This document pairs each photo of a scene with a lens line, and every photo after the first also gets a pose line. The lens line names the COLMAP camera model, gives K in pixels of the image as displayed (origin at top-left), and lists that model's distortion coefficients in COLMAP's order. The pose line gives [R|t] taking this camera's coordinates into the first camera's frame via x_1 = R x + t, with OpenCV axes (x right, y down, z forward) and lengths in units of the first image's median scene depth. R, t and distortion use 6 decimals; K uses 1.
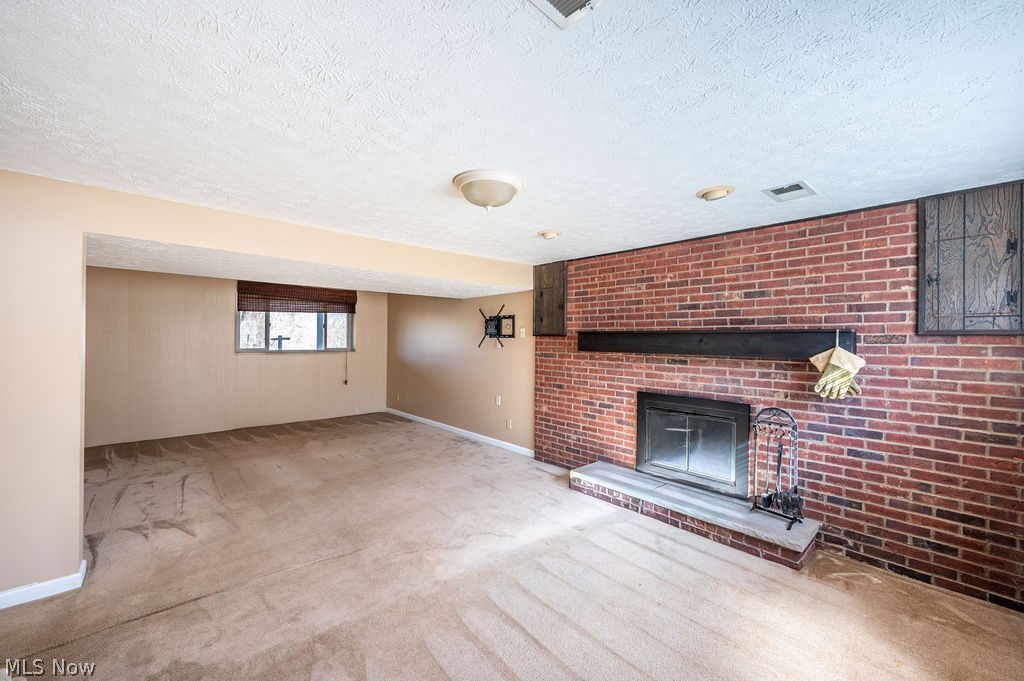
lens RADIAL K [[411.2, 0, 508.0], [0, 411.2, 339.4], [0, 0, 1]] dist [-0.003278, 0.000545]
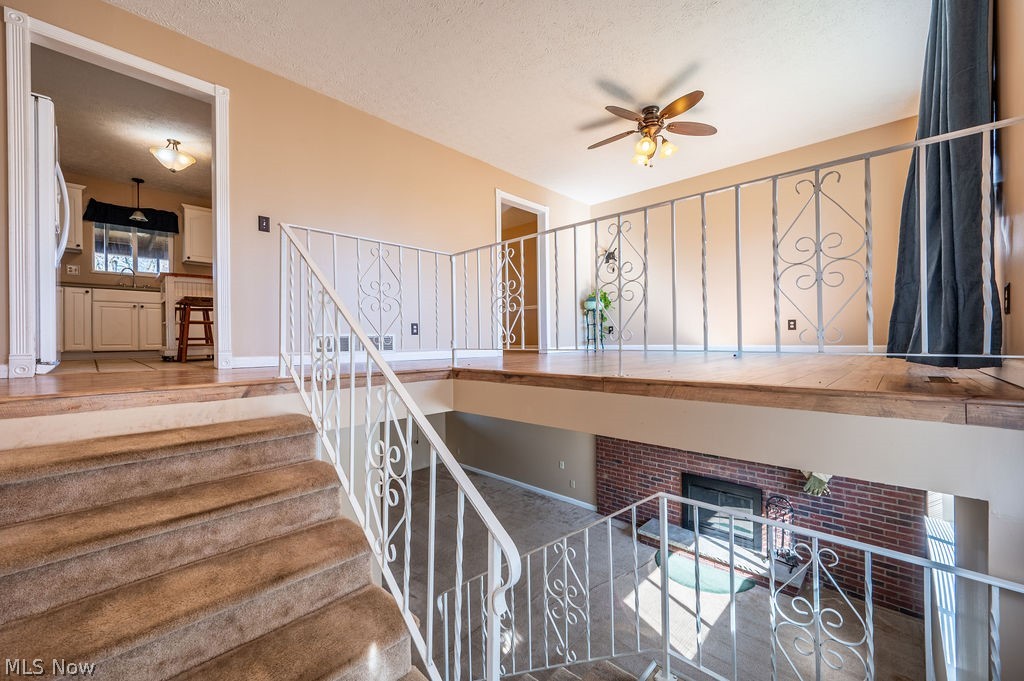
lens RADIAL K [[411.2, 0, 511.6], [0, 411.2, 341.1], [0, 0, 1]] dist [-0.003278, 0.000545]
pose [[0.997019, -0.023899, 0.073360, -0.468029], [0.023709, 0.999713, 0.003452, -0.439353], [-0.073421, -0.001703, 0.997300, -0.495169]]
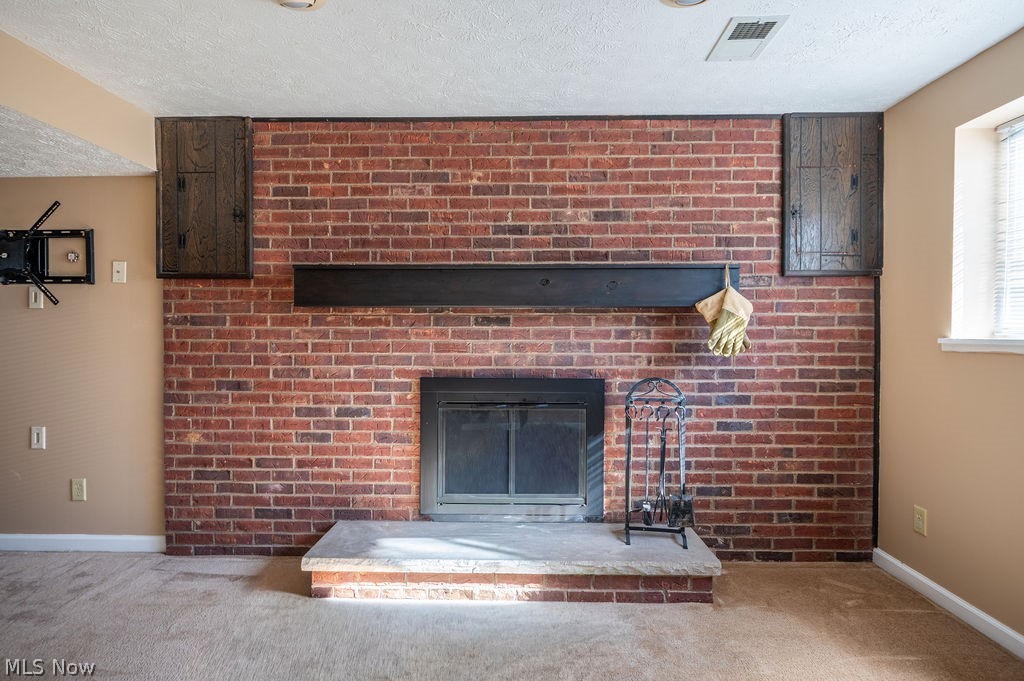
lens RADIAL K [[519.8, 0, 515.4], [0, 519.8, 342.1], [0, 0, 1]] dist [-0.002859, 0.000470]
pose [[0.680800, -0.016534, 0.732283, -0.134514], [0.006139, 0.999839, 0.016867, 0.083207], [-0.732444, -0.006988, 0.680792, 0.531066]]
